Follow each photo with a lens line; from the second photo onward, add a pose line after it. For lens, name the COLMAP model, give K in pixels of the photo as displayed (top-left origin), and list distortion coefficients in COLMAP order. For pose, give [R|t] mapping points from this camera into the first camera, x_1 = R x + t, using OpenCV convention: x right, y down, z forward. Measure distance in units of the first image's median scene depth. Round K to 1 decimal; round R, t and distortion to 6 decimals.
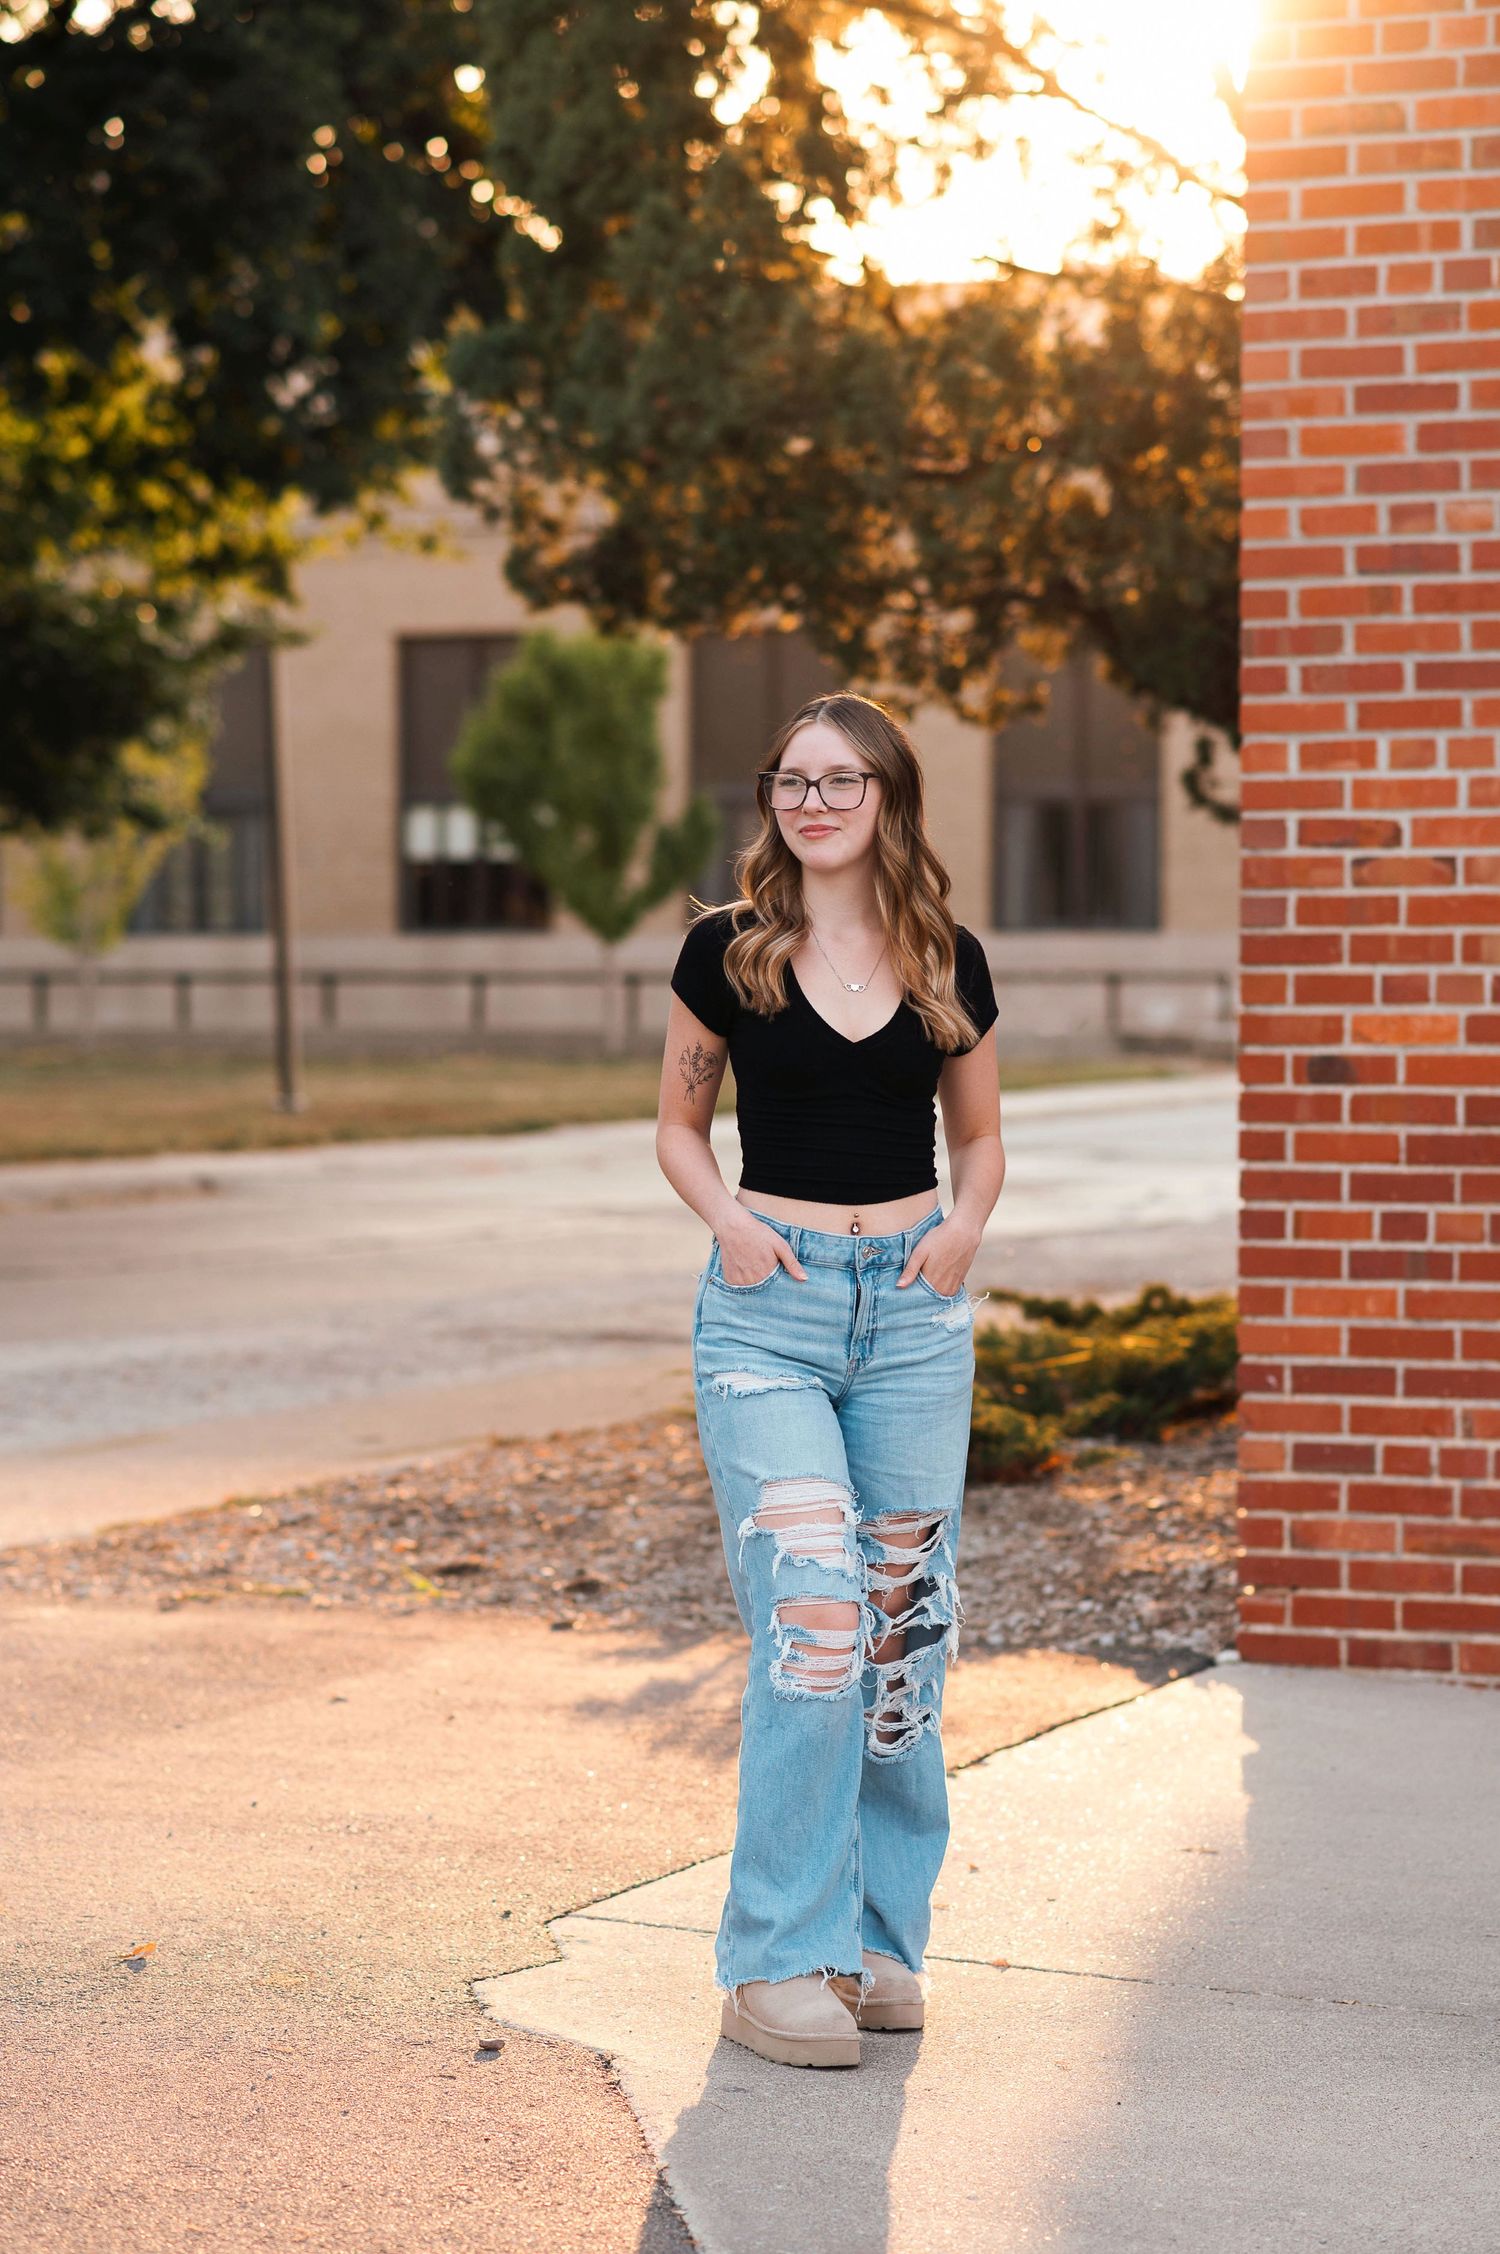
lens RADIAL K [[5494.8, 0, 750.0], [0, 5494.8, 1127.0], [0, 0, 1]] dist [0.025798, -0.388455]
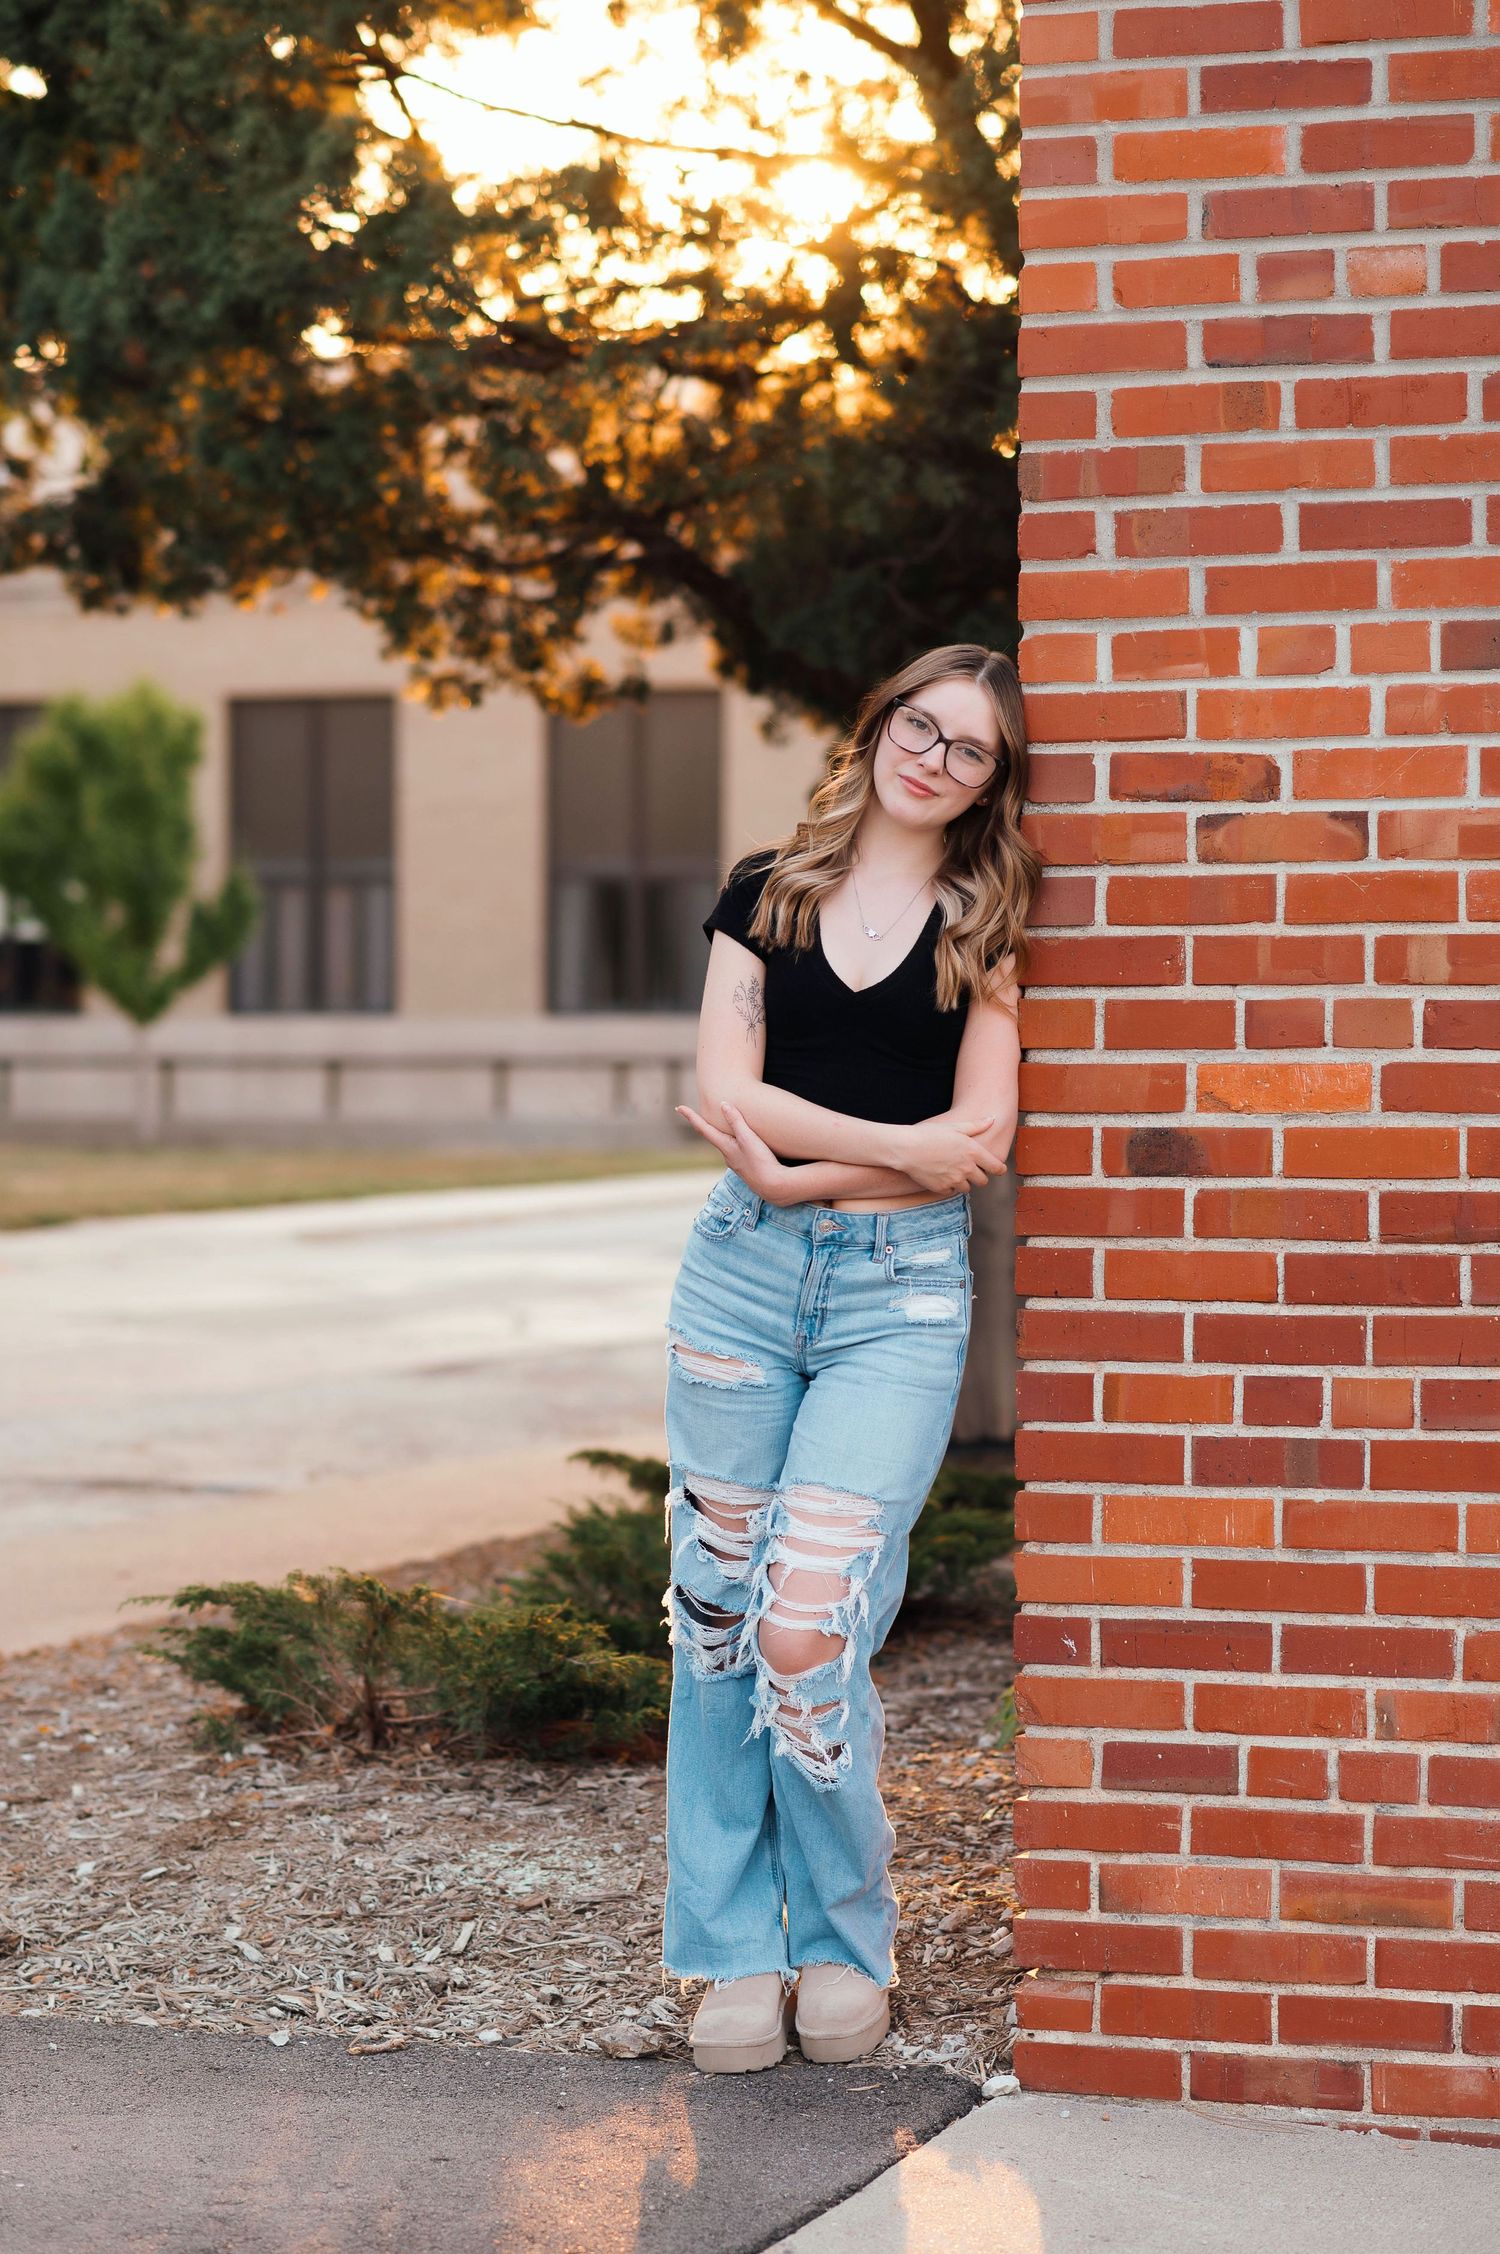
lens RADIAL K [[5494.8, 0, 750.0], [0, 5494.8, 1127.0], [0, 0, 1]] dist [0.025798, -0.388455]
pose [[0.996596, -0.000148, 0.082435, 0.006217], [0.001497, 0.999866, -0.016304, -0.003145], [-0.082421, 0.016372, 0.996463, 0.374828]]
